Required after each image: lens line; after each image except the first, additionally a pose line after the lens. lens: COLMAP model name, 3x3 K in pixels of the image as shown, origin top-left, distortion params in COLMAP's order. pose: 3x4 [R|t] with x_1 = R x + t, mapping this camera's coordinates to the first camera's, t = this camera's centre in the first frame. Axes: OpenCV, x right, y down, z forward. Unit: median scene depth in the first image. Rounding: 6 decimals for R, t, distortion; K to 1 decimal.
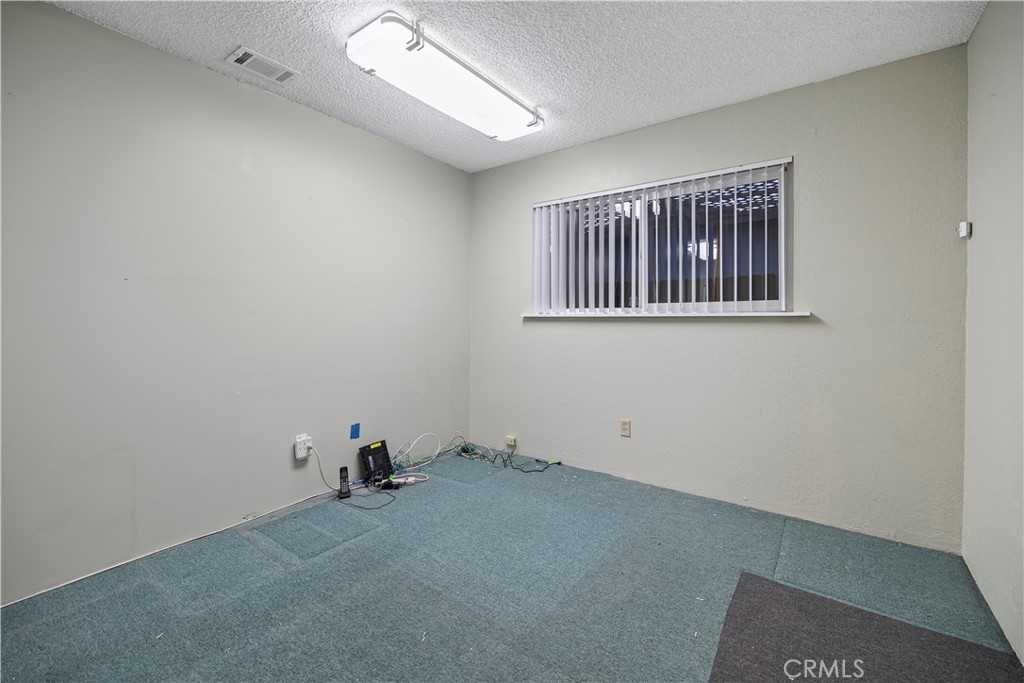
lens RADIAL K [[428.7, 0, 511.1], [0, 428.7, 321.2], [0, 0, 1]] dist [0.000881, 0.000088]
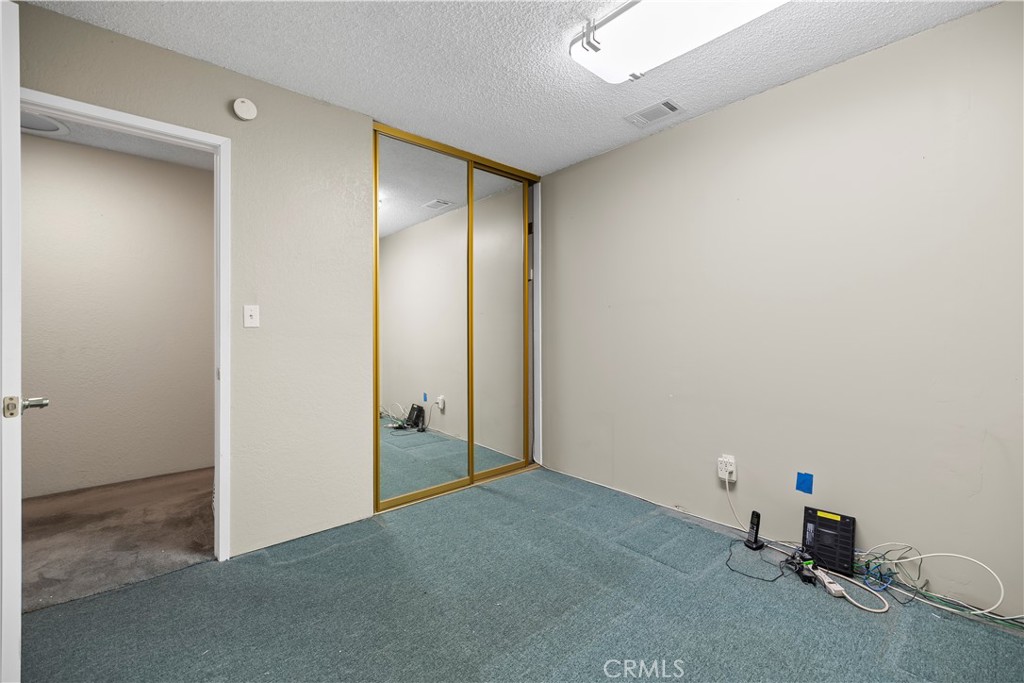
lens RADIAL K [[443.5, 0, 519.1], [0, 443.5, 332.4], [0, 0, 1]] dist [0.001617, 0.000166]
pose [[-0.203226, 0.004427, -0.979122, 0.582023], [-0.010563, 0.999922, 0.006714, -0.006592], [0.979075, 0.011707, -0.203163, 0.783815]]
